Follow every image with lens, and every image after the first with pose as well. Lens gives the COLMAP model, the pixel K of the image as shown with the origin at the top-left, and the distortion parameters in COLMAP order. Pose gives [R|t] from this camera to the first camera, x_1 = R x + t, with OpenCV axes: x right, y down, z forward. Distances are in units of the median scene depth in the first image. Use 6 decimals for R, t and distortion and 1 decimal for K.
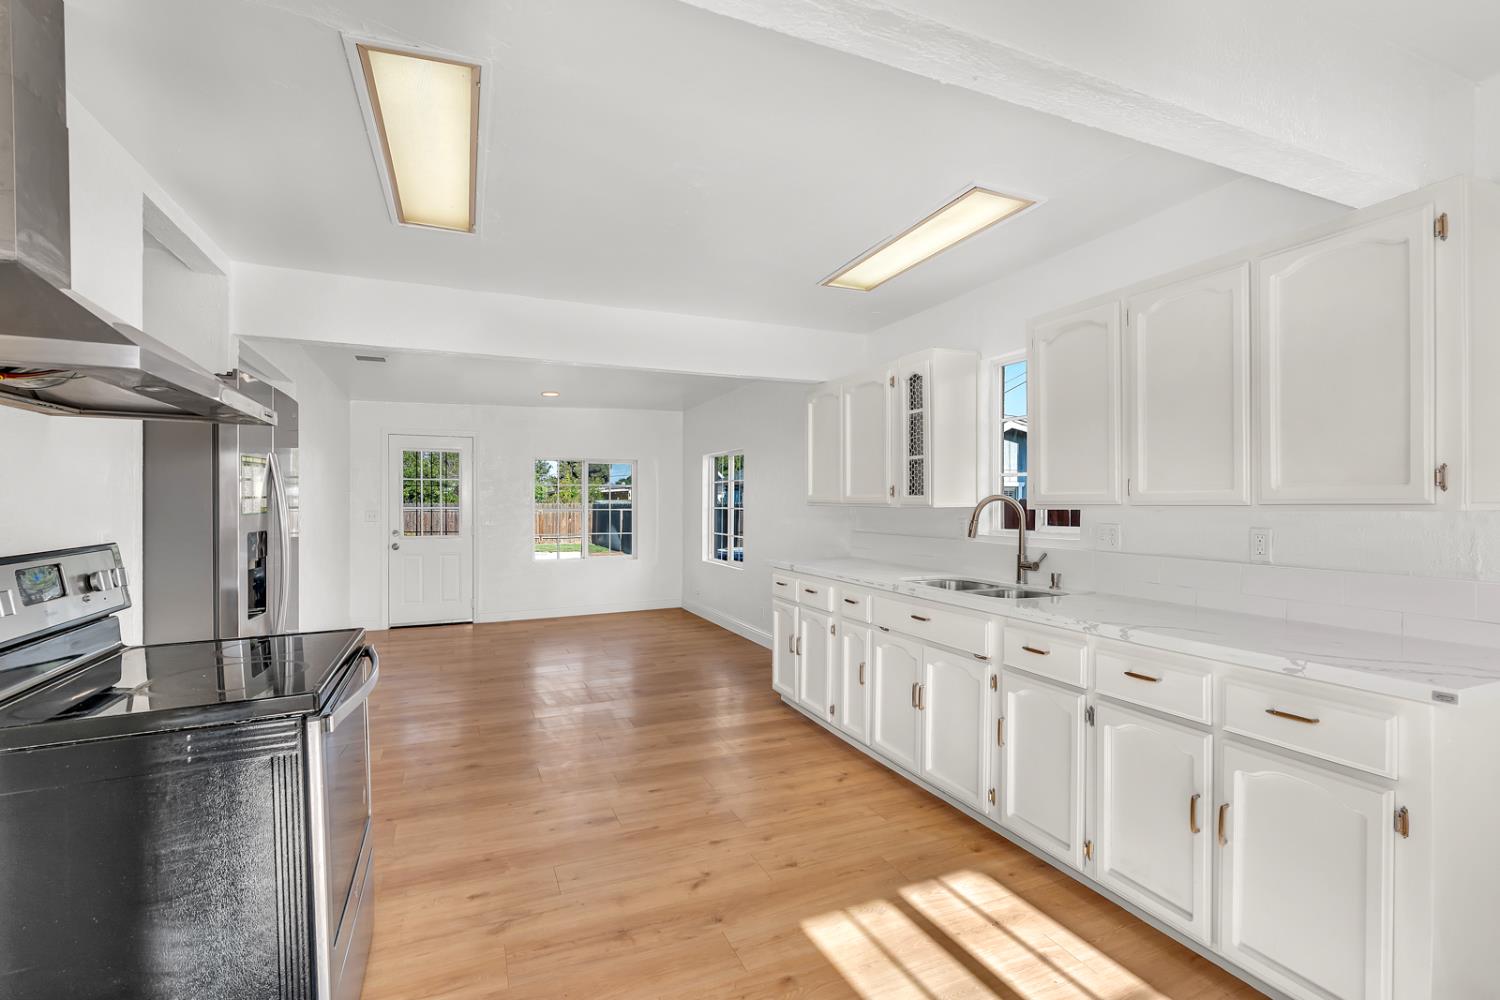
lens RADIAL K [[680.5, 0, 765.0], [0, 680.5, 502.1], [0, 0, 1]] dist [-0.007632, 0.003093]
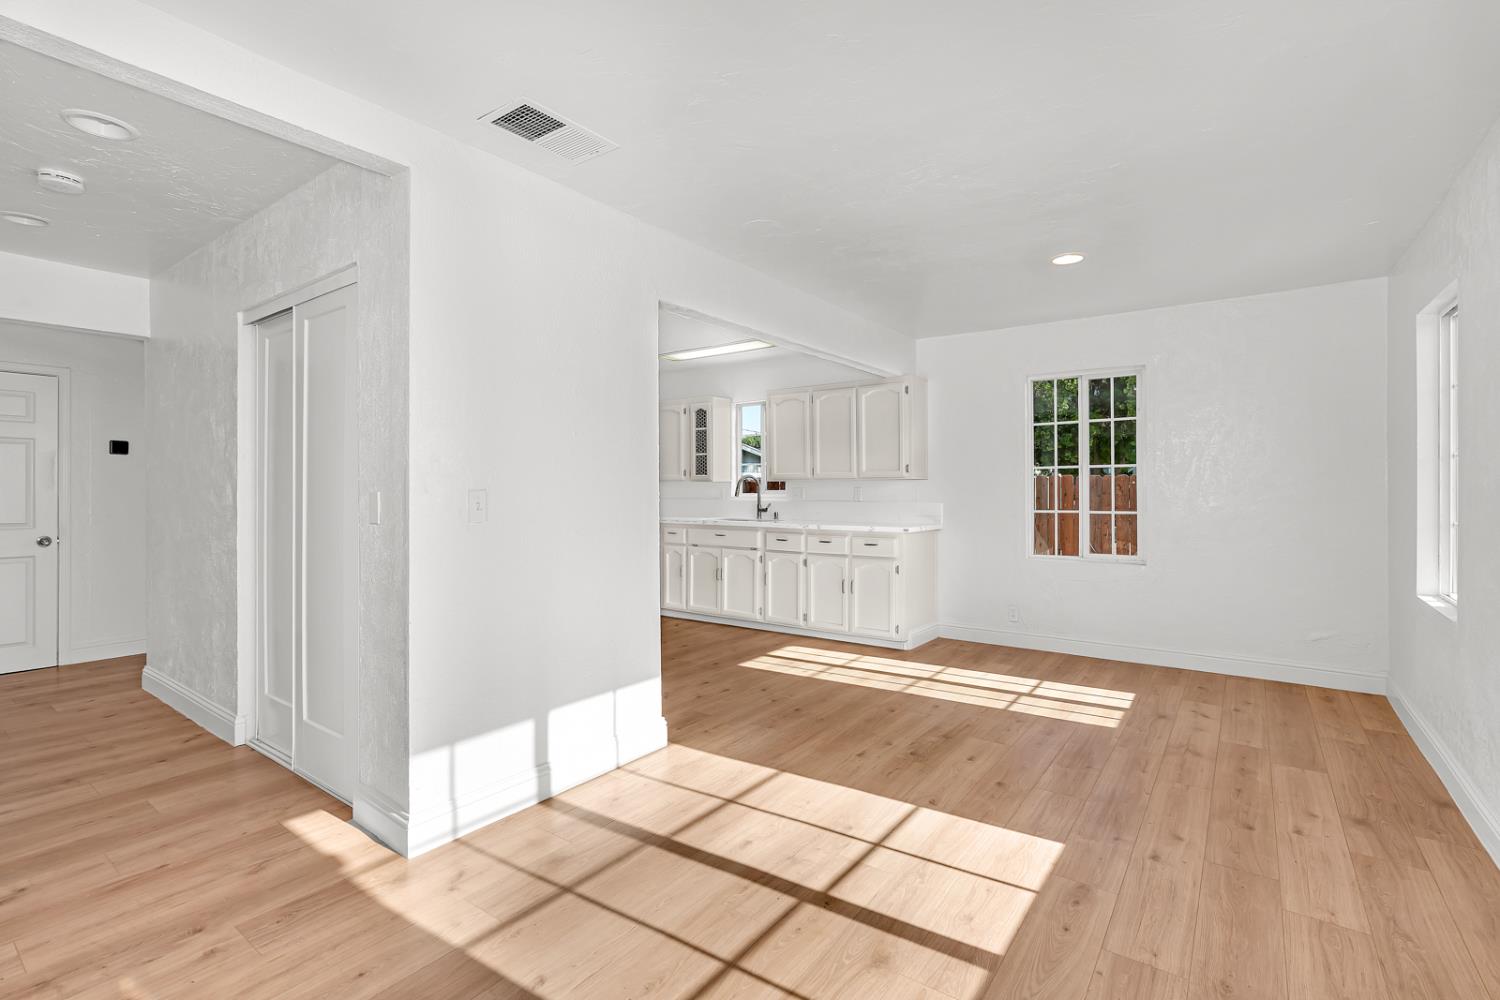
lens RADIAL K [[680.5, 0, 745.7], [0, 680.5, 476.4], [0, 0, 1]] dist [-0.007632, 0.003093]
pose [[0.870292, 0.000416, 0.492536, -0.623675], [0.004117, 0.999959, -0.008120, 0.010270], [-0.492519, 0.009094, 0.870254, -0.710026]]
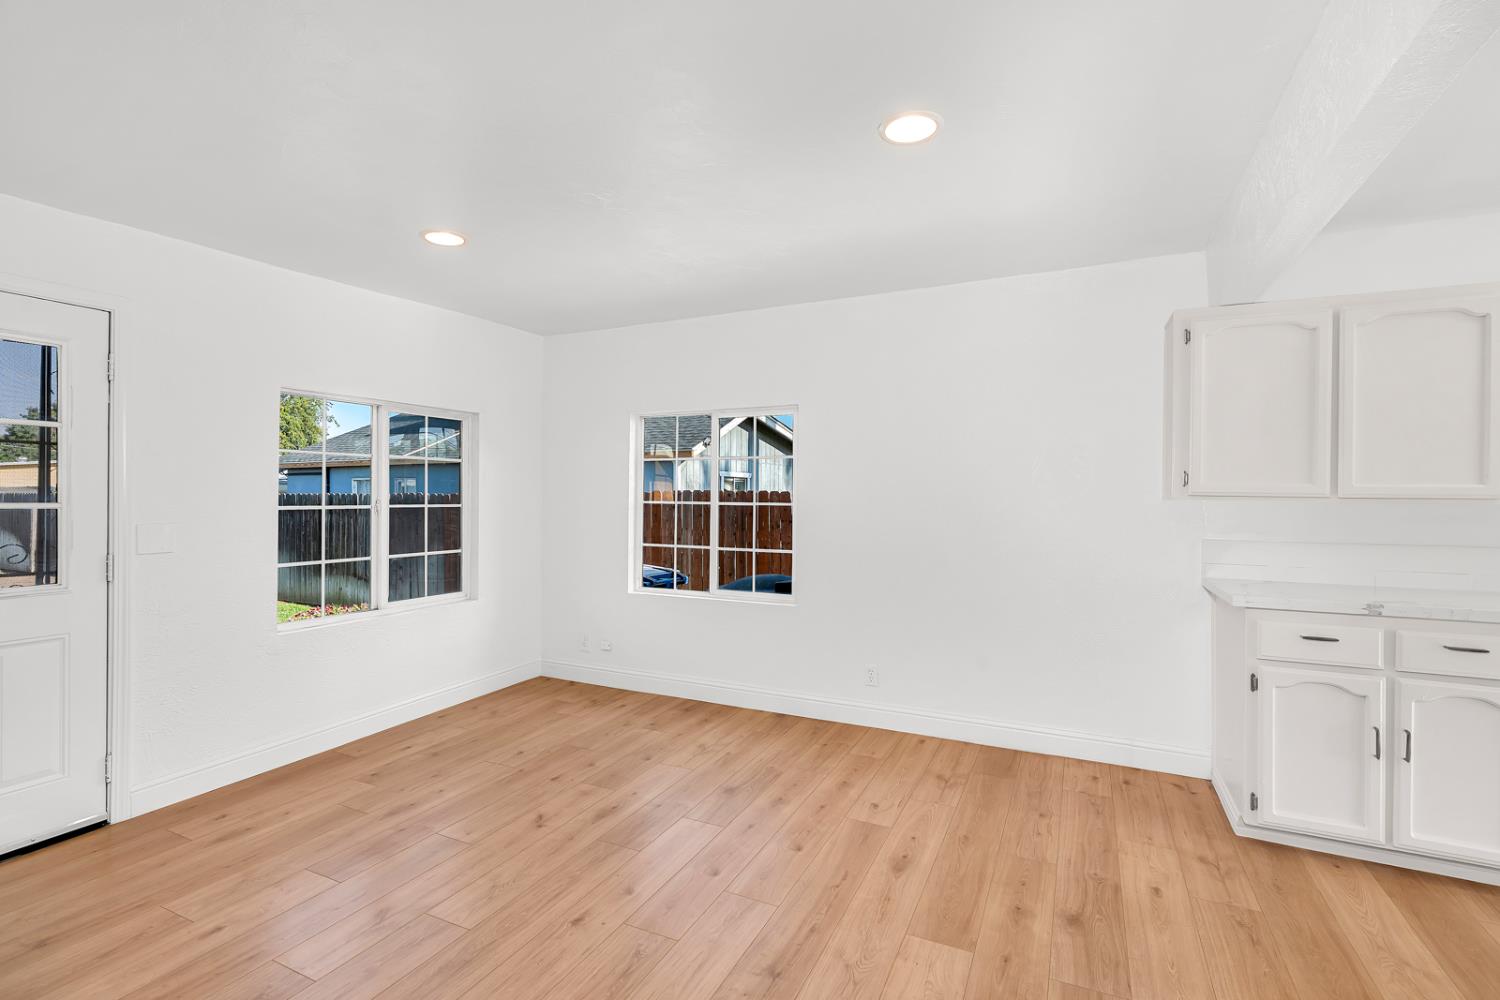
lens RADIAL K [[680.5, 0, 753.9], [0, 680.5, 487.6], [0, 0, 1]] dist [-0.007632, 0.003093]
pose [[0.755440, 0.010798, 0.655128, -0.926819], [-0.004235, 0.999924, -0.011597, 0.002640], [-0.655204, 0.005986, 0.755428, 1.076200]]
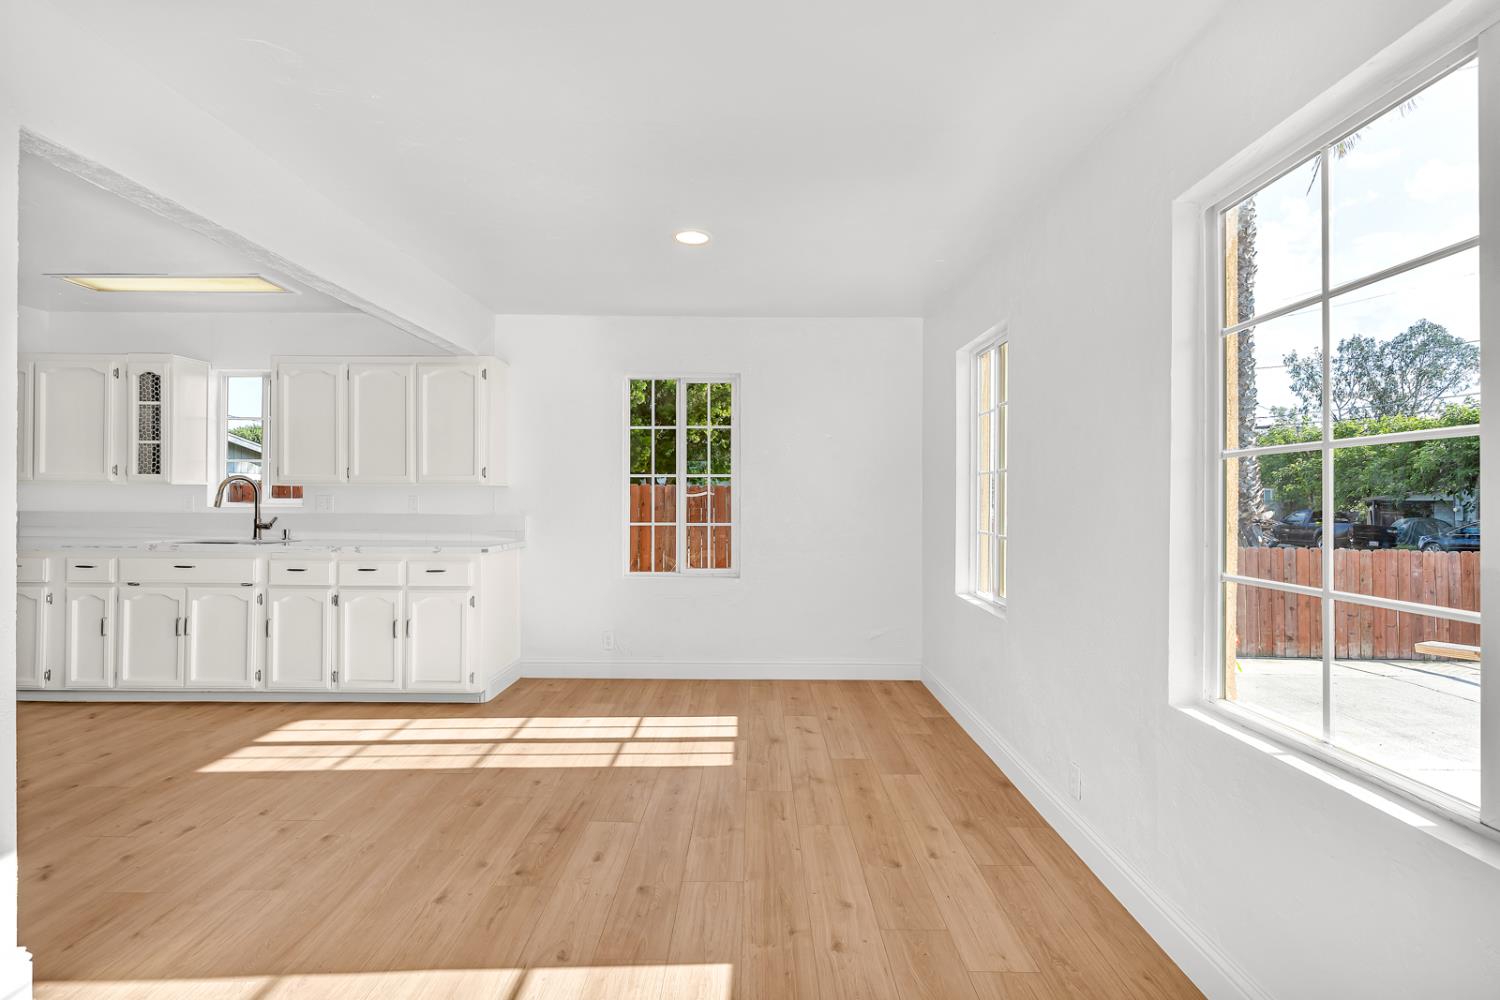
lens RADIAL K [[680.5, 0, 742.8], [0, 680.5, 500.0], [0, 0, 1]] dist [-0.007632, 0.003093]
pose [[0.405233, -0.006493, 0.914190, -0.478038], [-0.010786, 0.999871, 0.011883, 0.011003], [-0.914150, -0.014676, 0.405111, -0.468950]]
